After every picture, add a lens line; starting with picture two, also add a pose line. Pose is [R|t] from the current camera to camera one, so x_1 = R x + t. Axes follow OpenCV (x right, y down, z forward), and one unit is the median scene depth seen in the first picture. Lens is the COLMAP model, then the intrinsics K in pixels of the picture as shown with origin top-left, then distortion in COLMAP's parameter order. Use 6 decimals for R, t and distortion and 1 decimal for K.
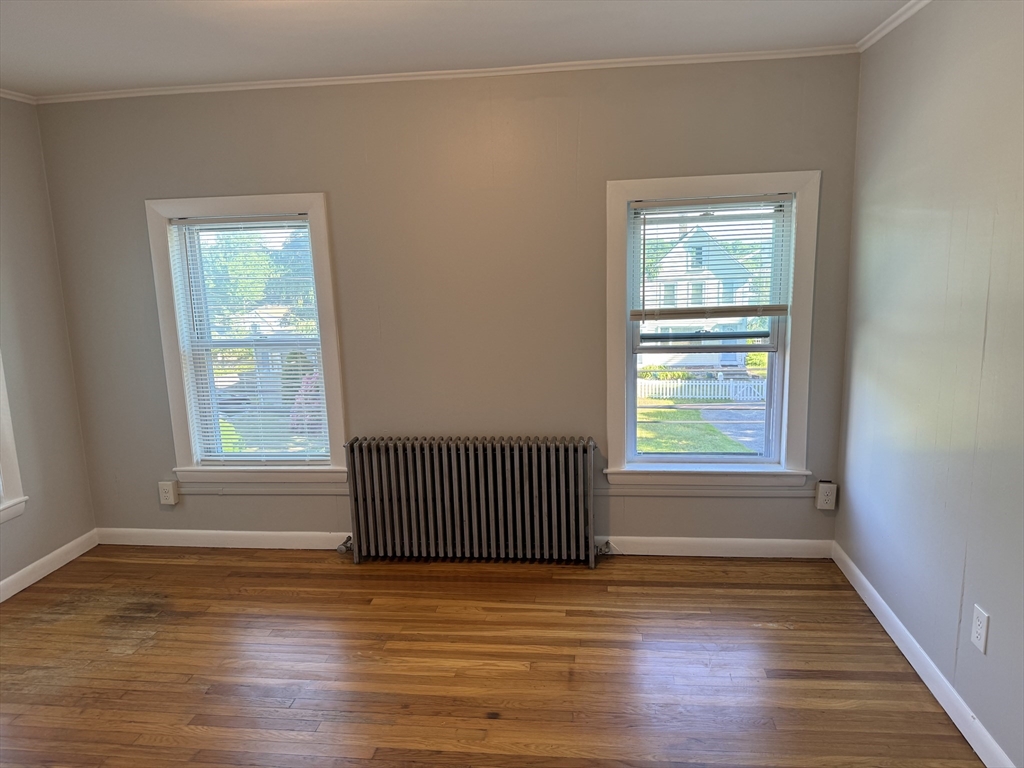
lens RADIAL K [[719.1, 0, 513.4], [0, 719.1, 382.6], [0, 0, 1]] dist [0.065668, -0.061715]
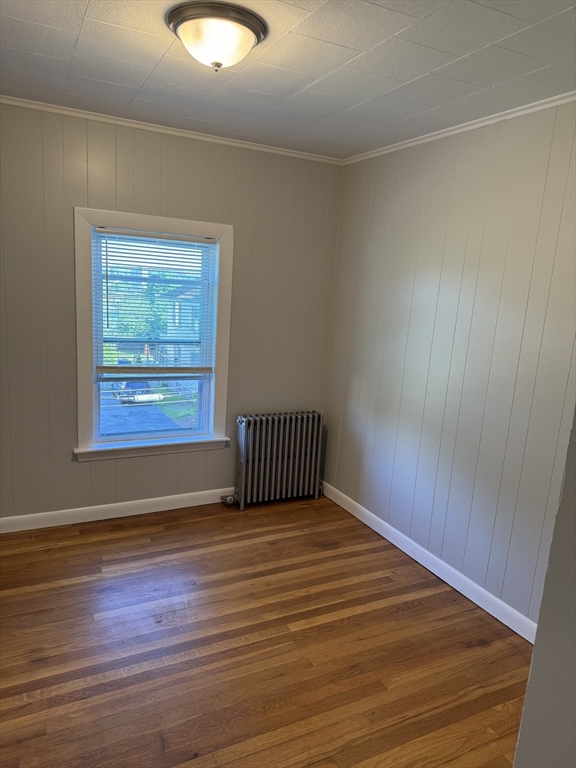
lens RADIAL K [[539.3, 0, 293.8], [0, 539.3, 380.0], [0, 0, 1]] dist [0.065668, -0.061715]
pose [[0.818533, -0.013233, 0.574307, -0.685312], [0.012620, 0.999908, 0.005052, 0.010021], [-0.574321, 0.003113, 0.818624, 0.139824]]
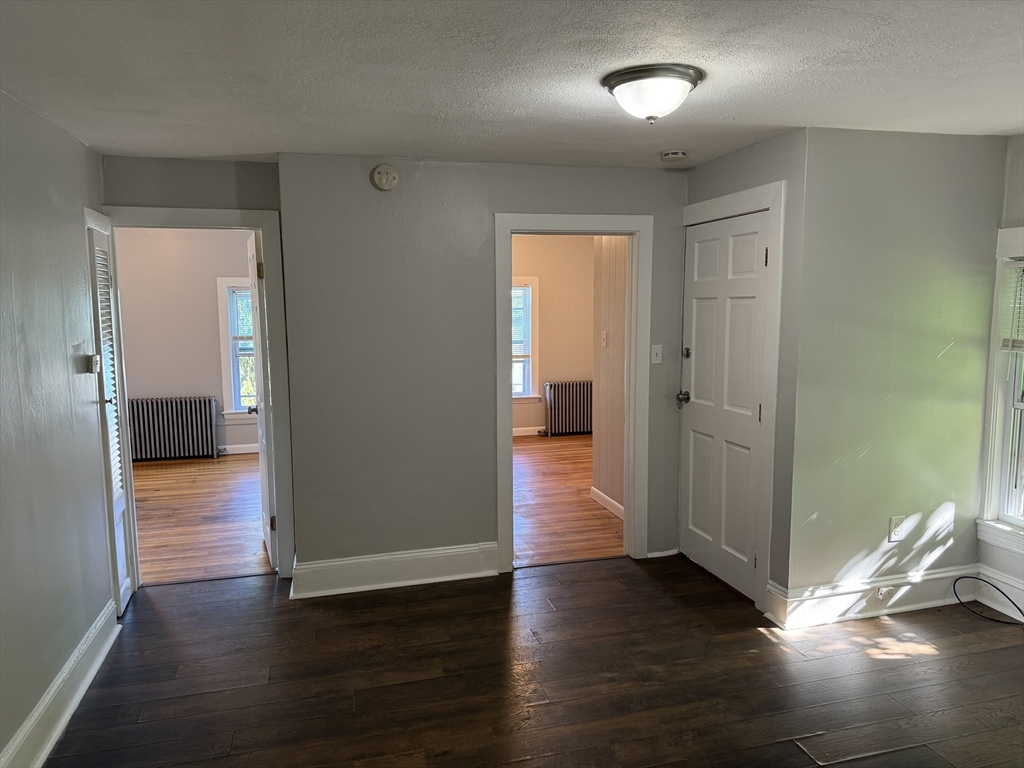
lens RADIAL K [[719.1, 0, 517.9], [0, 719.1, 386.9], [0, 0, 1]] dist [0.065668, -0.061715]
pose [[0.924072, -0.017190, 0.381831, -1.142951], [0.042367, 0.997439, -0.057629, 0.213880], [-0.379863, 0.069430, 0.922434, -1.031754]]
